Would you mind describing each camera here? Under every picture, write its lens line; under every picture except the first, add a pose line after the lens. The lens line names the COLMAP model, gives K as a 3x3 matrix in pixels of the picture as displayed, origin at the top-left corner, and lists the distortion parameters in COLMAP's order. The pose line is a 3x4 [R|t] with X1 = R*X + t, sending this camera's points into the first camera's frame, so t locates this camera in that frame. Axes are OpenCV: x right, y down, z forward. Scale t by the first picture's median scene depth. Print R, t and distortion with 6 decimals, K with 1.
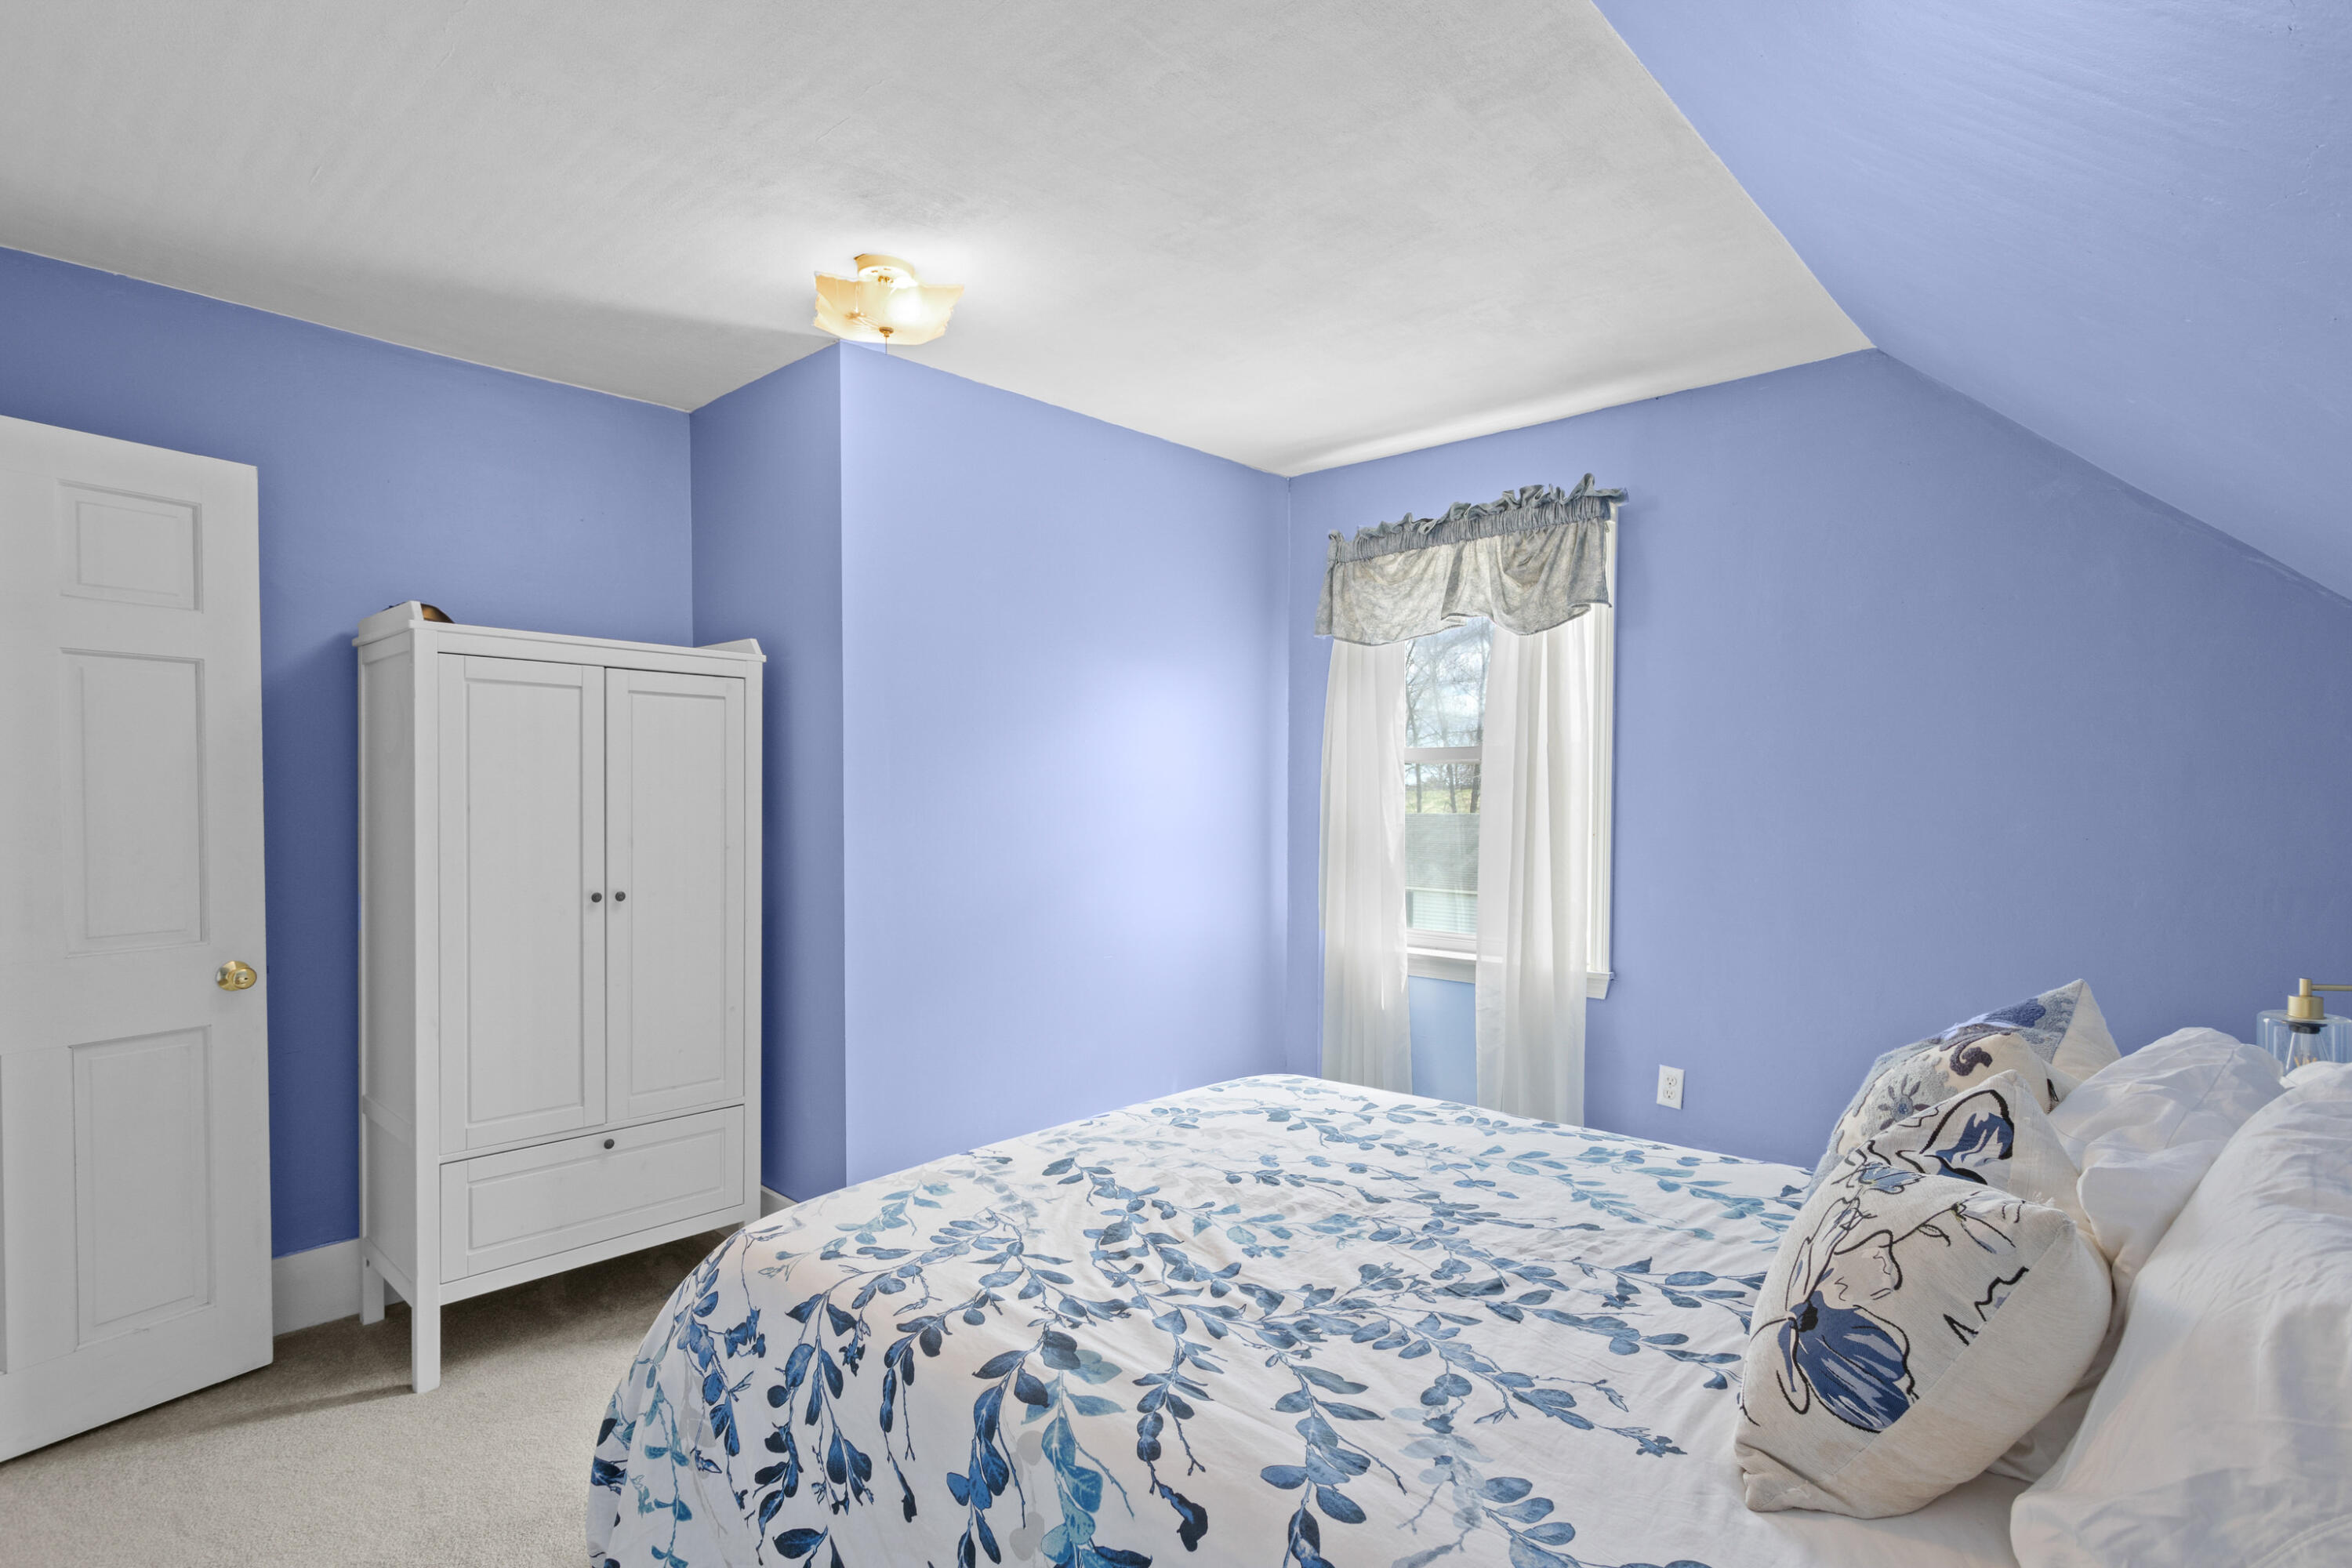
lens RADIAL K [[1118.8, 0, 1160.3], [0, 1118.8, 803.1], [0, 0, 1]] dist [-0.001110, 0.000238]
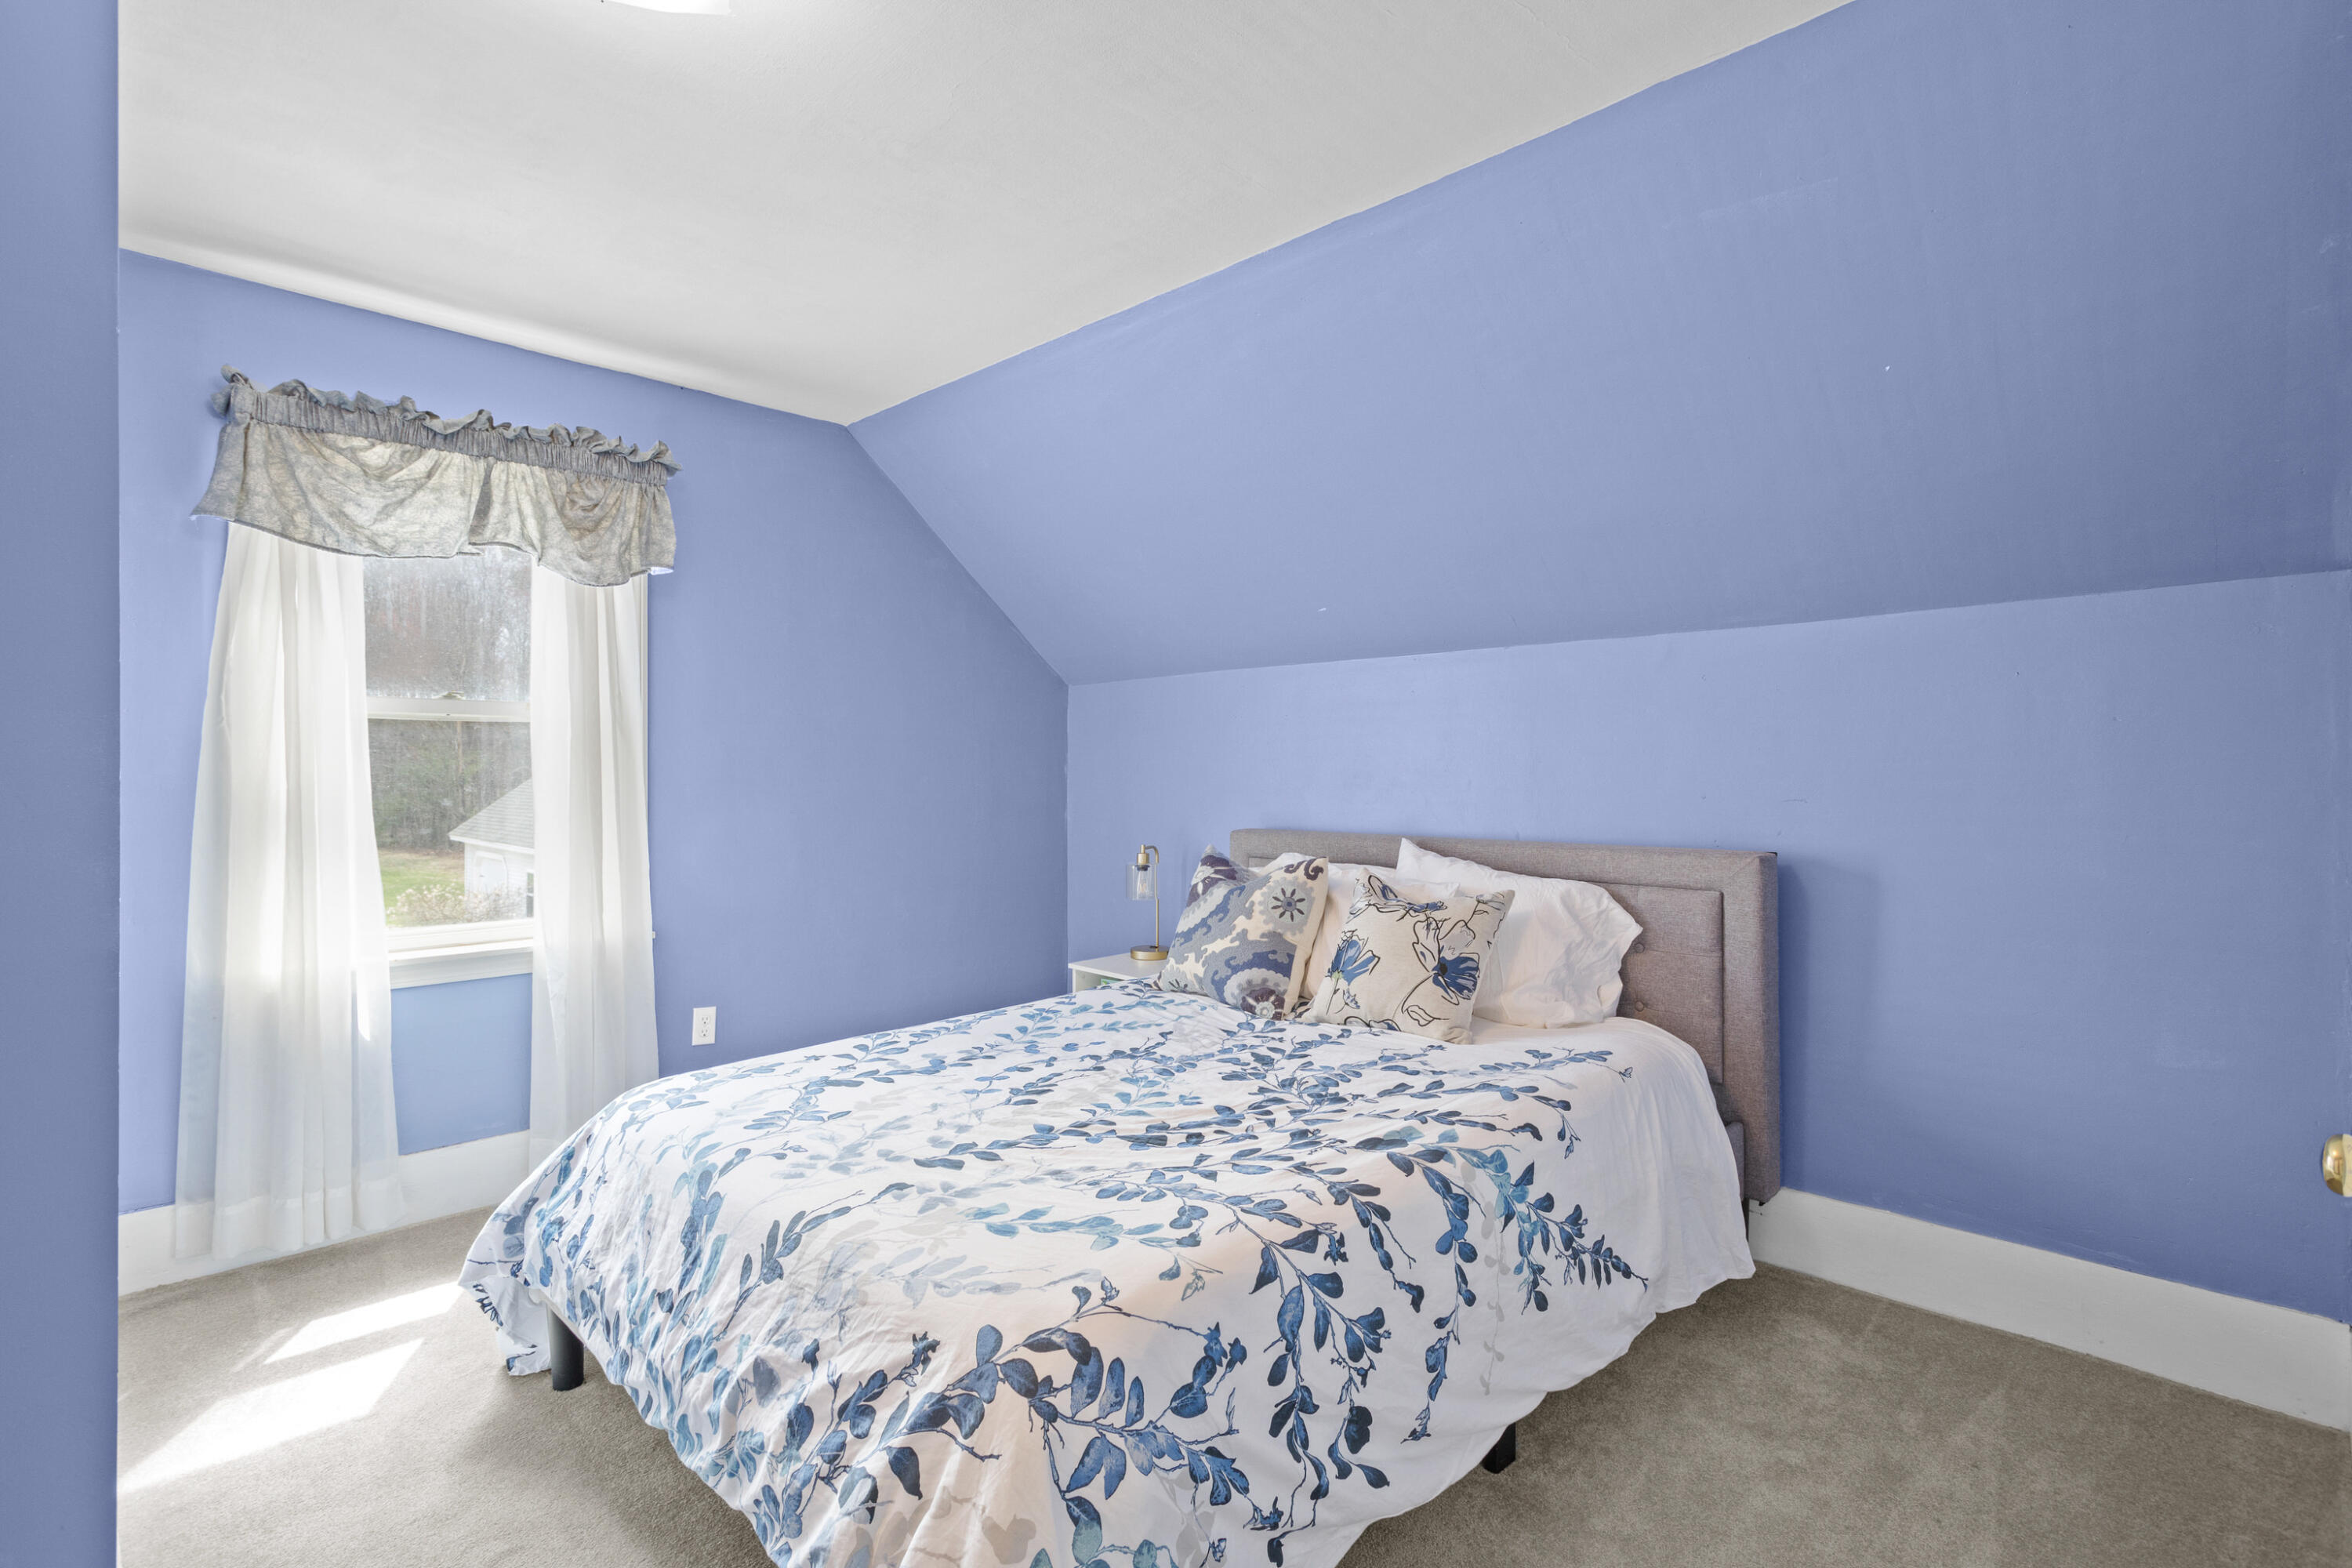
lens RADIAL K [[1118.8, 0, 1160.3], [0, 1118.8, 772.8], [0, 0, 1]] dist [-0.001110, 0.000238]
pose [[0.053644, 0.000492, 0.998560, -1.160235], [0.014158, 0.999899, -0.001254, 0.028319], [-0.998460, 0.014205, 0.053632, 0.943904]]
